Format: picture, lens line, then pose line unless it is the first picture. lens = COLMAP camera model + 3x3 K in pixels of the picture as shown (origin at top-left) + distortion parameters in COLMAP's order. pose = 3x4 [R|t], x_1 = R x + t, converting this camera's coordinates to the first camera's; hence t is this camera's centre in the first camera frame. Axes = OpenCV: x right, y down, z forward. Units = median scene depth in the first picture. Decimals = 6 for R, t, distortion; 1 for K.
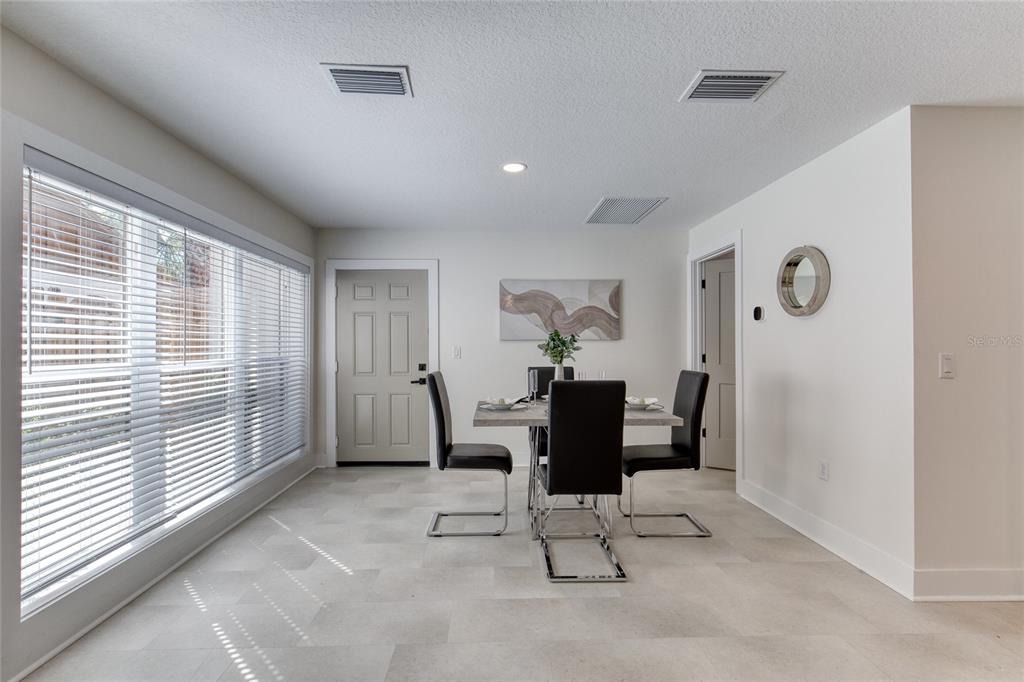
lens RADIAL K [[466.8, 0, 504.7], [0, 466.8, 340.0], [0, 0, 1]] dist [-0.002120, 0.000446]
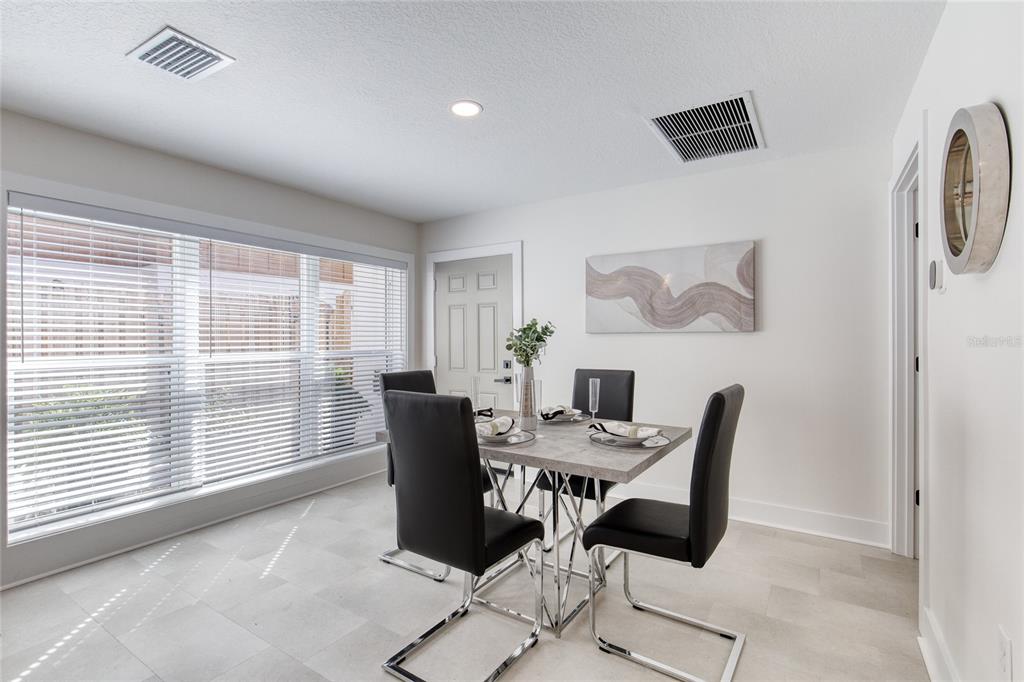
lens RADIAL K [[477.0, 0, 510.9], [0, 477.0, 336.6], [0, 0, 1]] dist [0.000134, 0.000204]
pose [[0.821293, -0.002115, -0.570502, 0.388140], [0.007078, 0.999954, 0.006482, -0.000215], [0.570462, -0.009361, 0.821271, 0.289617]]
